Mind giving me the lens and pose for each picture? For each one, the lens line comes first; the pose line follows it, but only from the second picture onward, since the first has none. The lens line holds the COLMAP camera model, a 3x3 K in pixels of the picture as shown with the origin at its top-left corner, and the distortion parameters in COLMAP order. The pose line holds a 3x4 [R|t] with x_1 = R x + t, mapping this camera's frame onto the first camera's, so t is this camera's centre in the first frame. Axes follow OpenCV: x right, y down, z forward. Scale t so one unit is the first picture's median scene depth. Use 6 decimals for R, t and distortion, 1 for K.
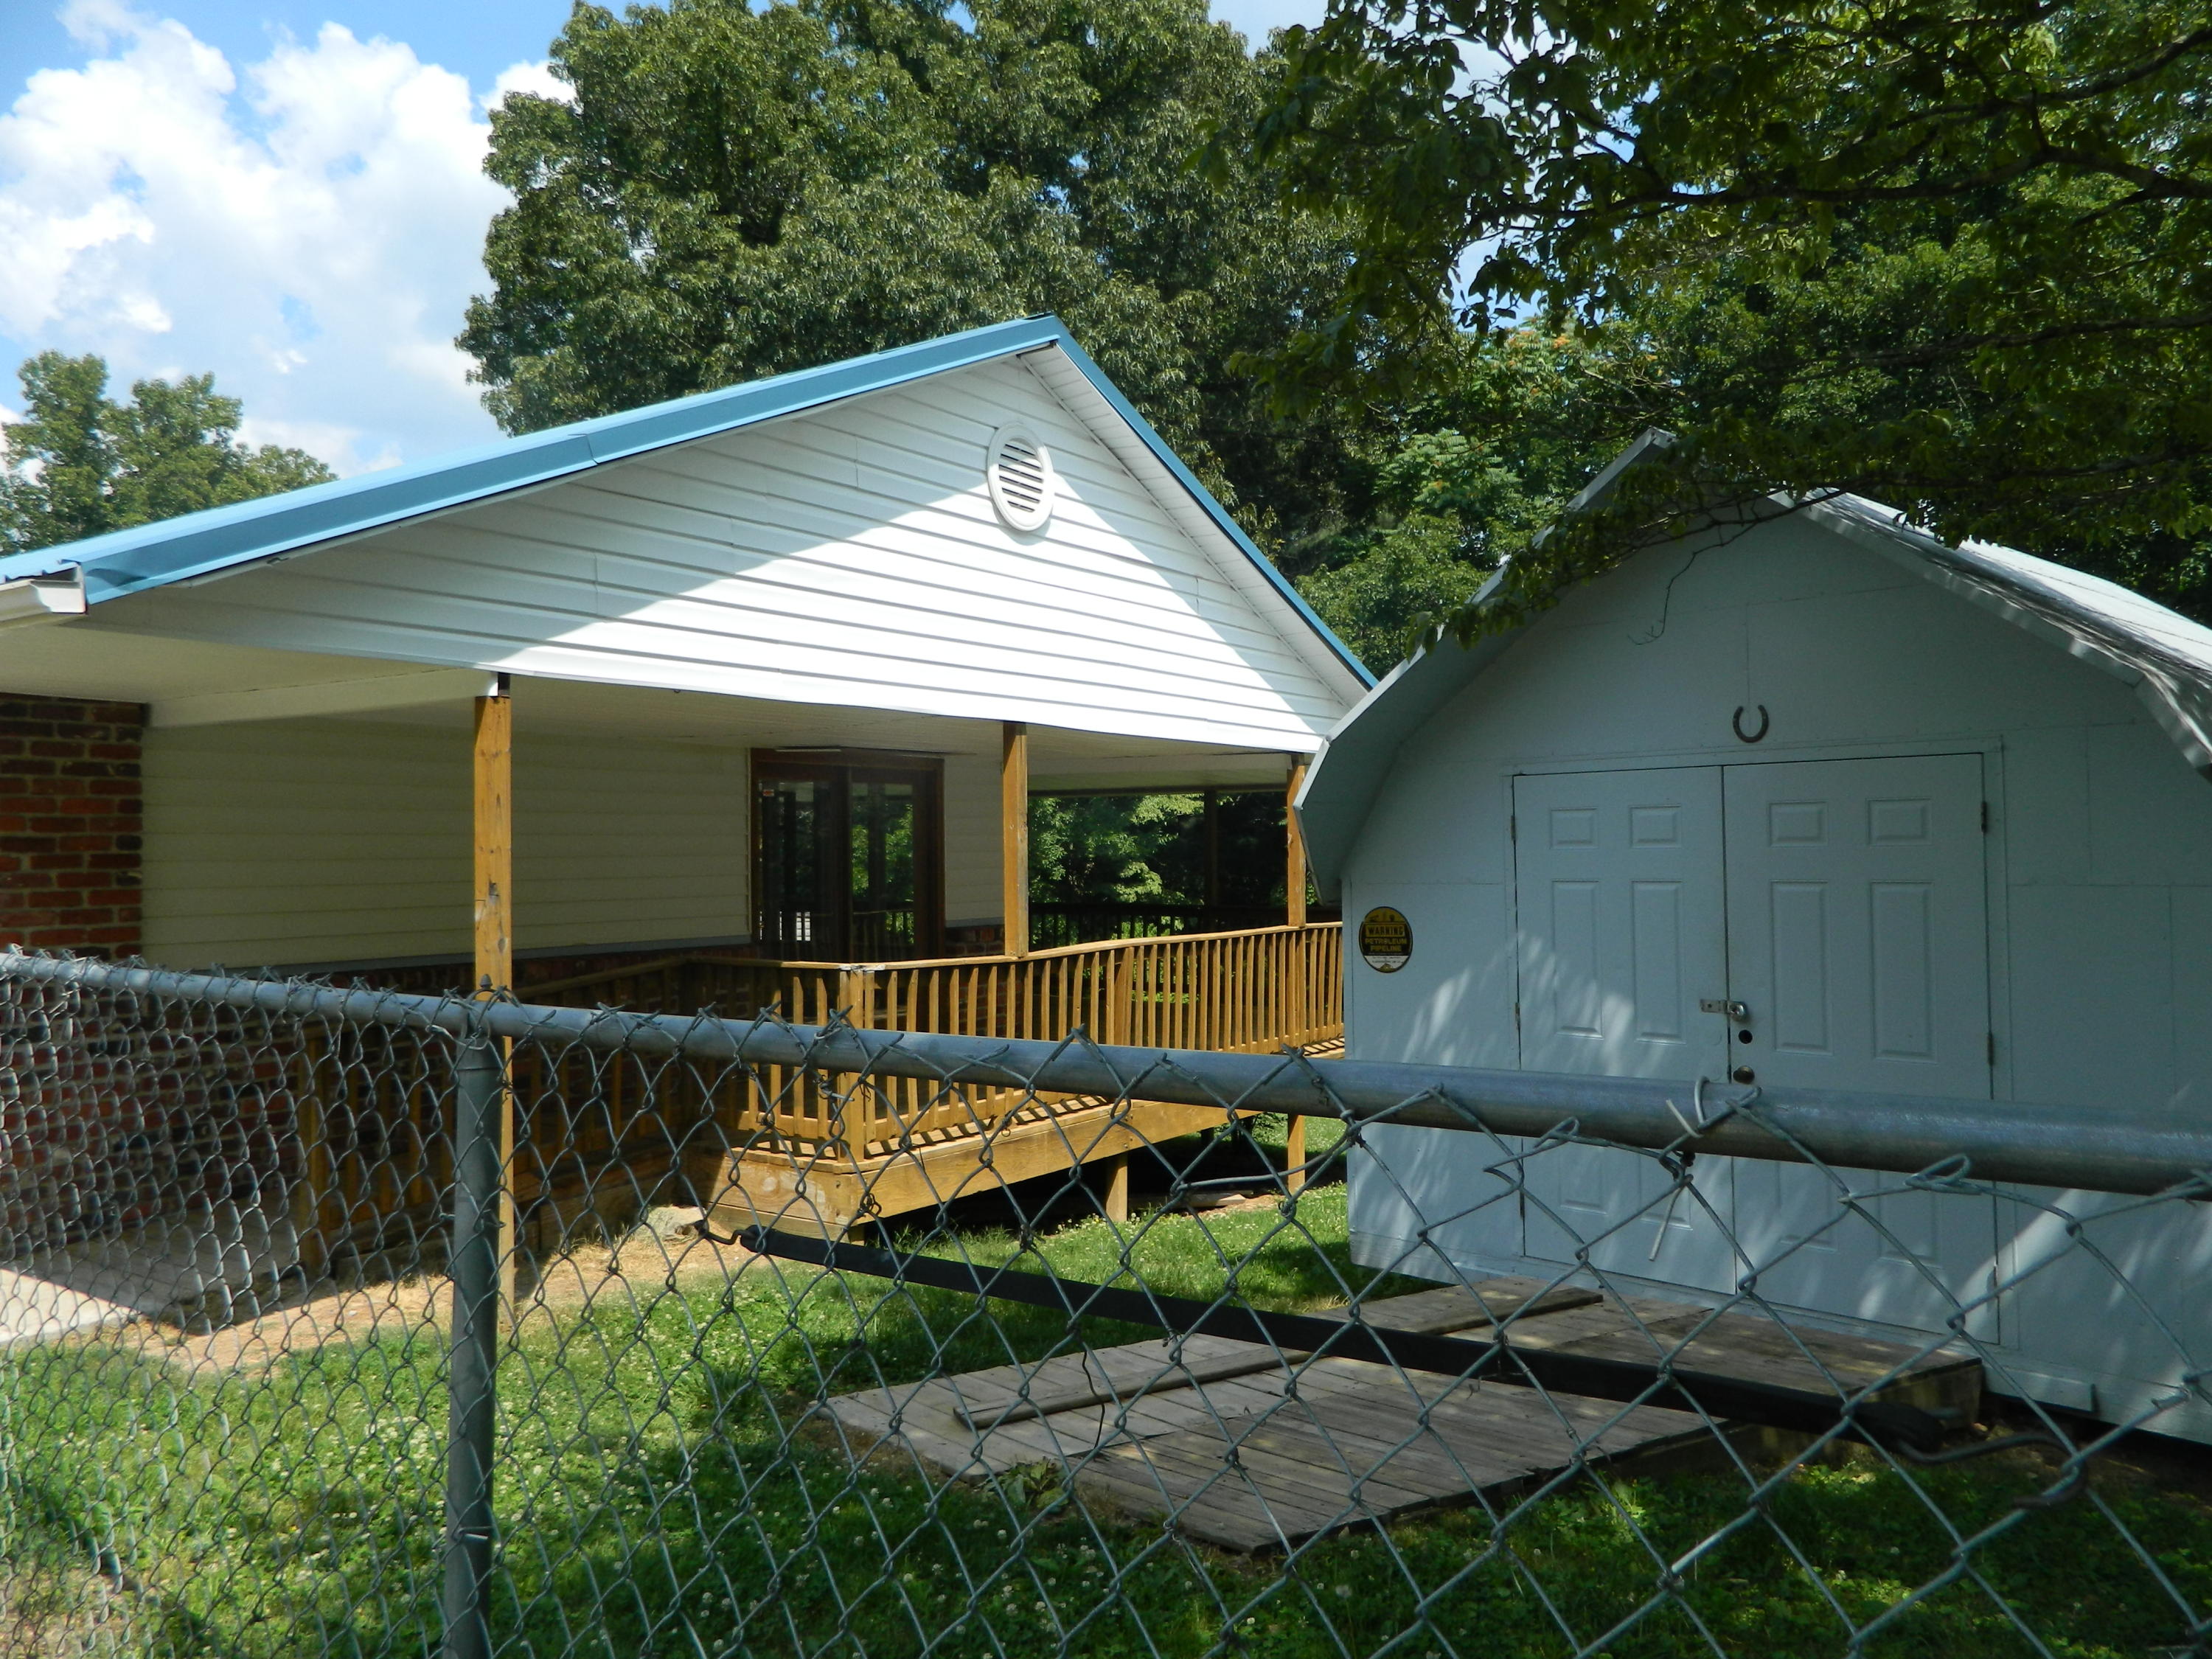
lens RADIAL K [[1639.8, 0, 1106.0], [0, 1639.8, 829.5], [0, 0, 1]] dist [0.002585, 0.007399]
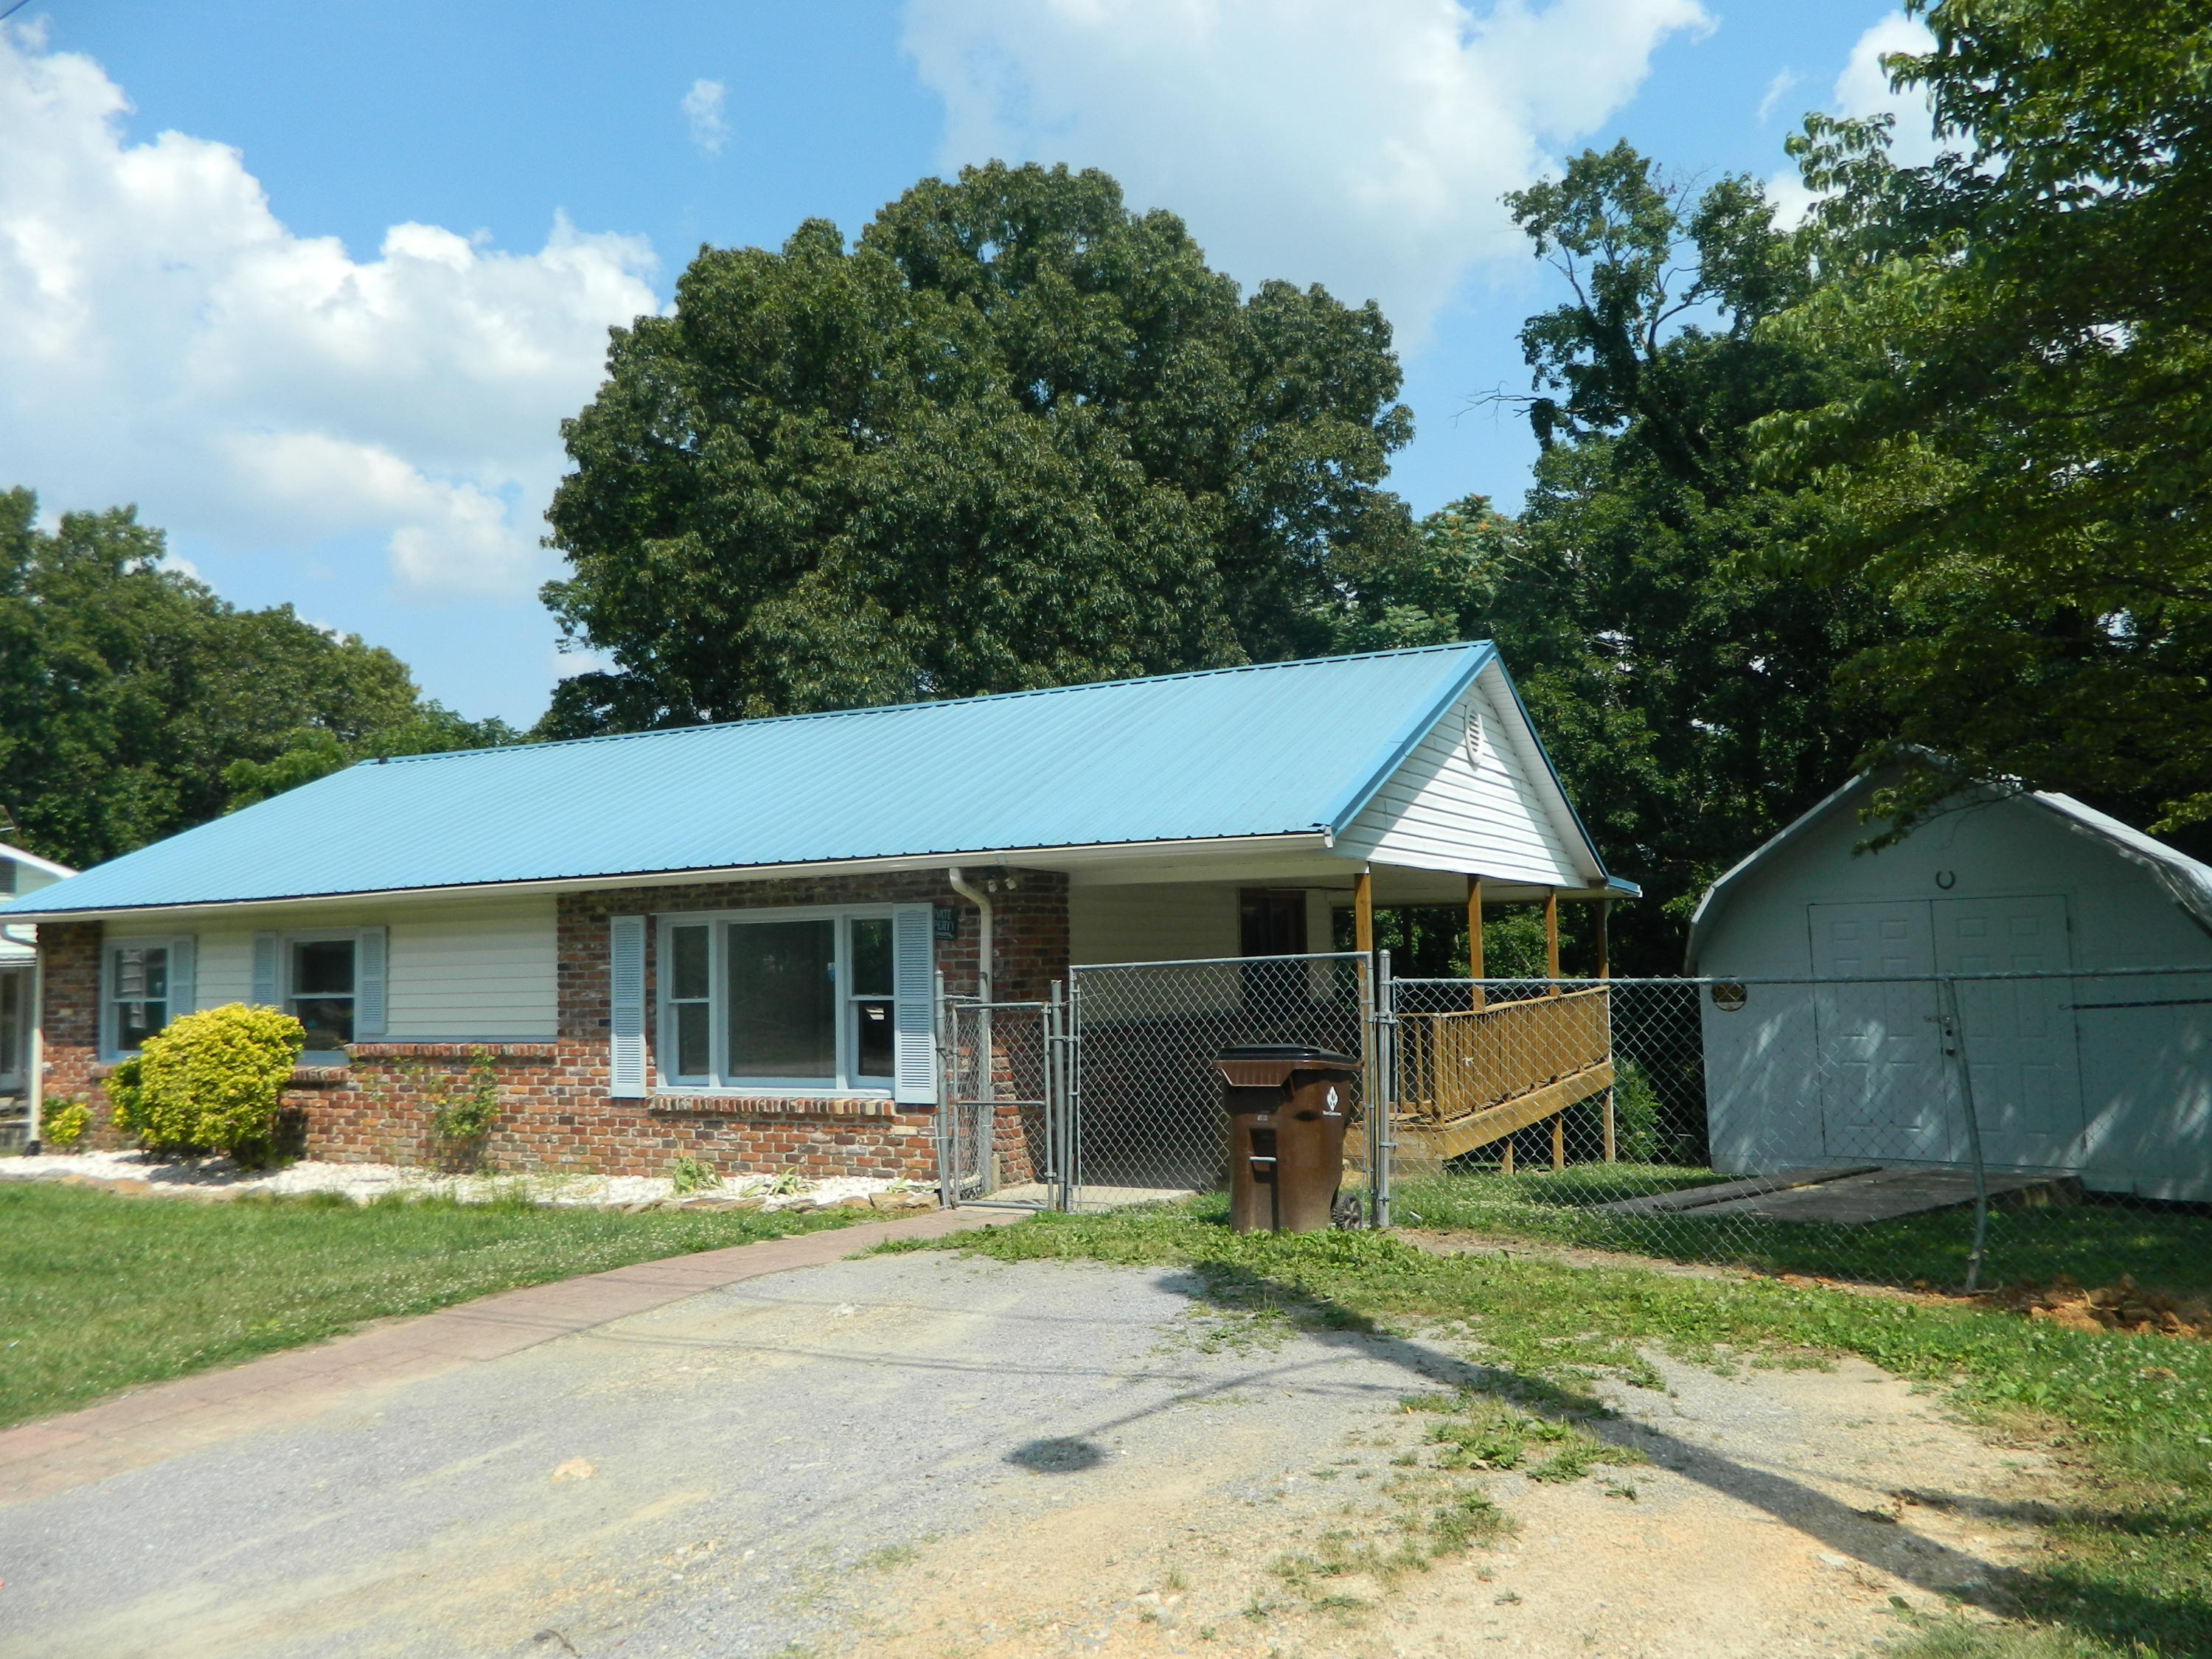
lens RADIAL K [[1642.0, 0, 1106.6], [0, 1642.0, 816.5], [0, 0, 1]] dist [0.007939, 0.009553]
pose [[0.992377, -0.006468, 0.123071, -0.184494], [0.015439, 0.997279, -0.072081, -0.002190], [-0.122270, 0.073432, 0.989777, -0.188055]]
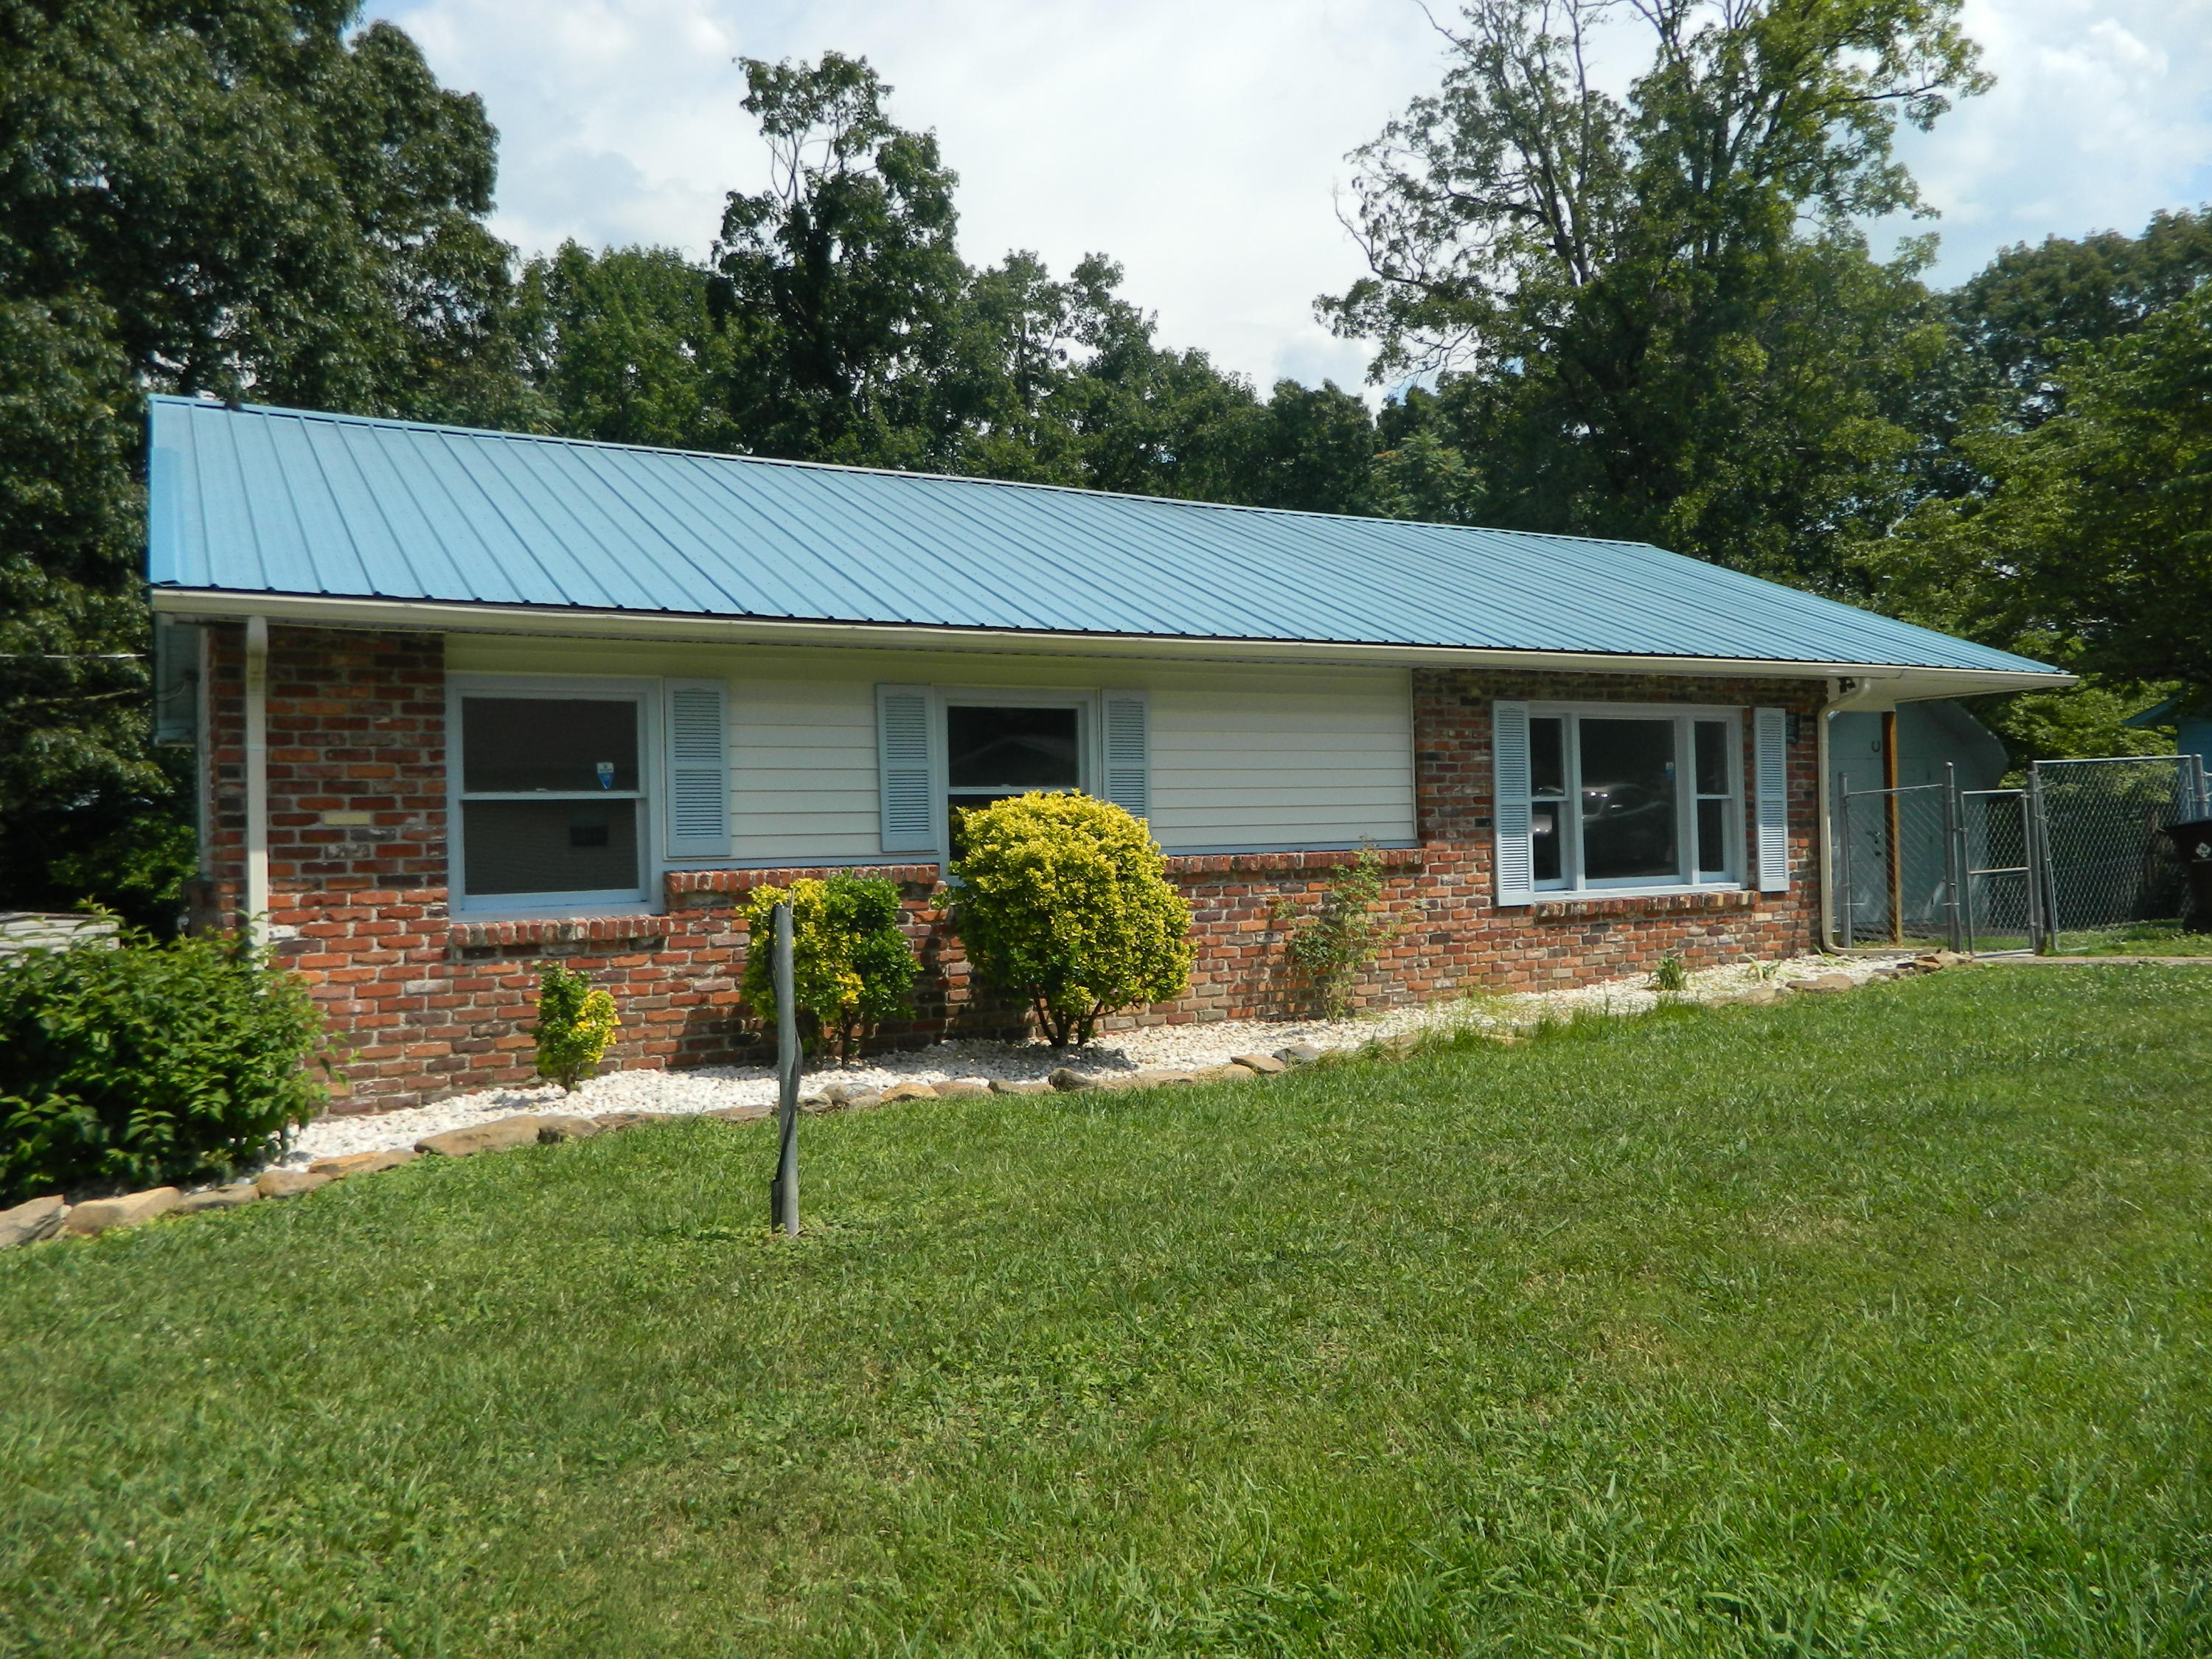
lens RADIAL K [[1639.8, 0, 1106.0], [0, 1639.8, 829.5], [0, 0, 1]] dist [0.002585, 0.007399]
pose [[0.438371, 0.005569, 0.898777, -0.660594], [0.010437, 0.999882, -0.011286, 0.025095], [-0.898734, 0.014328, 0.438261, 0.194238]]
